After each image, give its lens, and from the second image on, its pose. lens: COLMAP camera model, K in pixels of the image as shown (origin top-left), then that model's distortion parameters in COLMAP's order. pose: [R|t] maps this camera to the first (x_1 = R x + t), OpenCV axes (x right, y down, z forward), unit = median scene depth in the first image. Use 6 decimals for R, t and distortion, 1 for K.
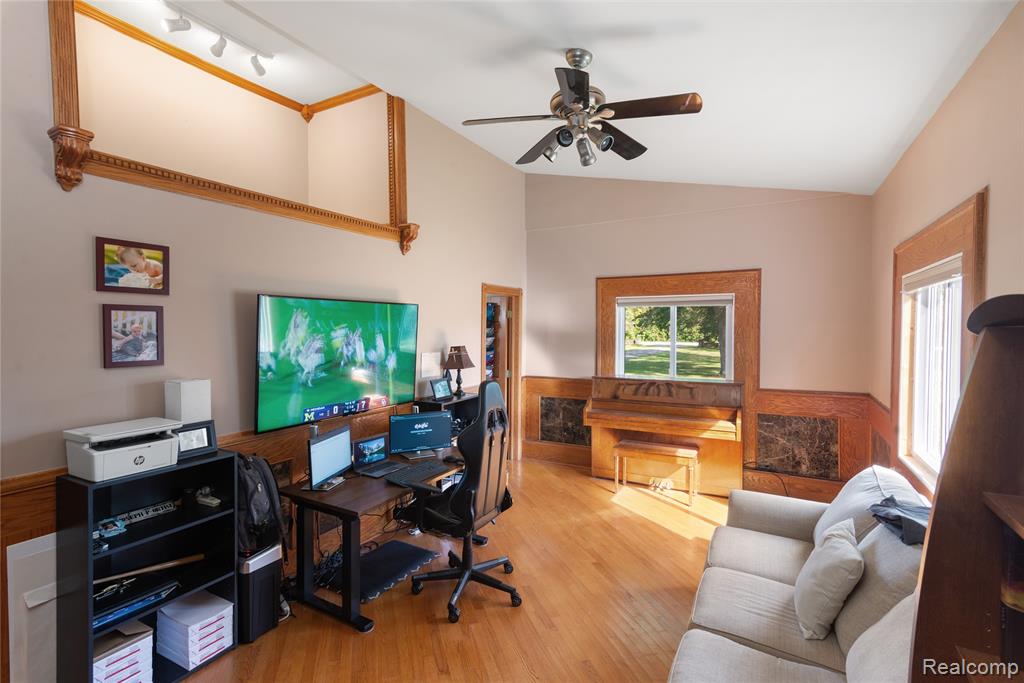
lens RADIAL K [[496.5, 0, 510.7], [0, 496.5, 336.5], [0, 0, 1]] dist [0.012476, 0.001430]
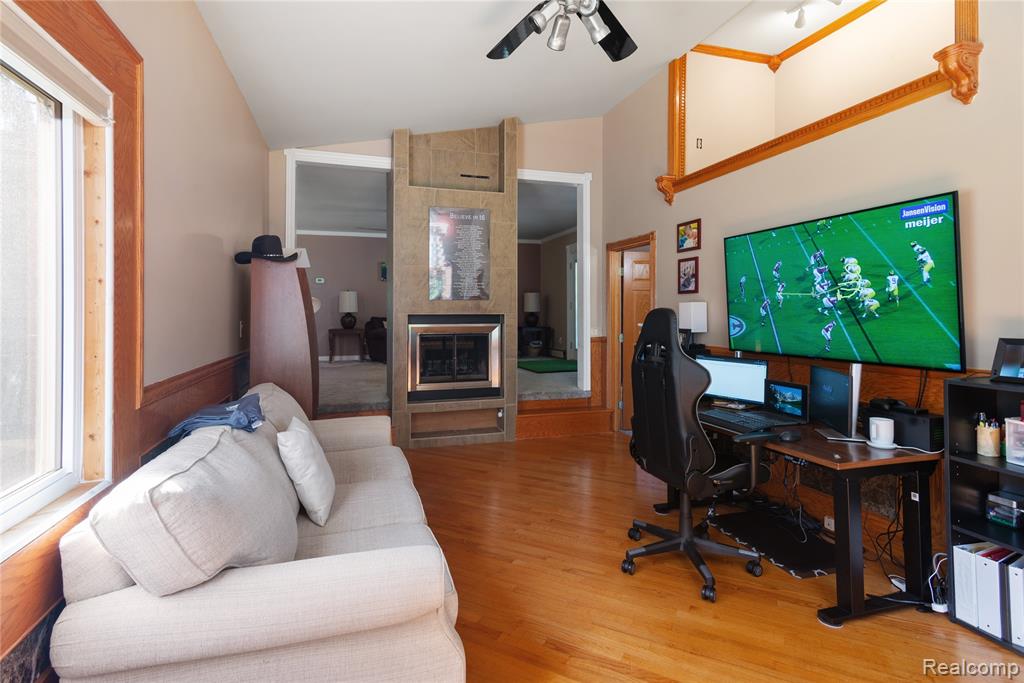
lens RADIAL K [[496.5, 0, 505.4], [0, 496.5, 309.8], [0, 0, 1]] dist [0.012476, 0.001430]
pose [[-0.702765, -0.010715, -0.711342, 0.901689], [-0.019128, 0.999810, 0.003836, 0.120418], [0.711165, 0.016303, -0.702836, 1.744578]]
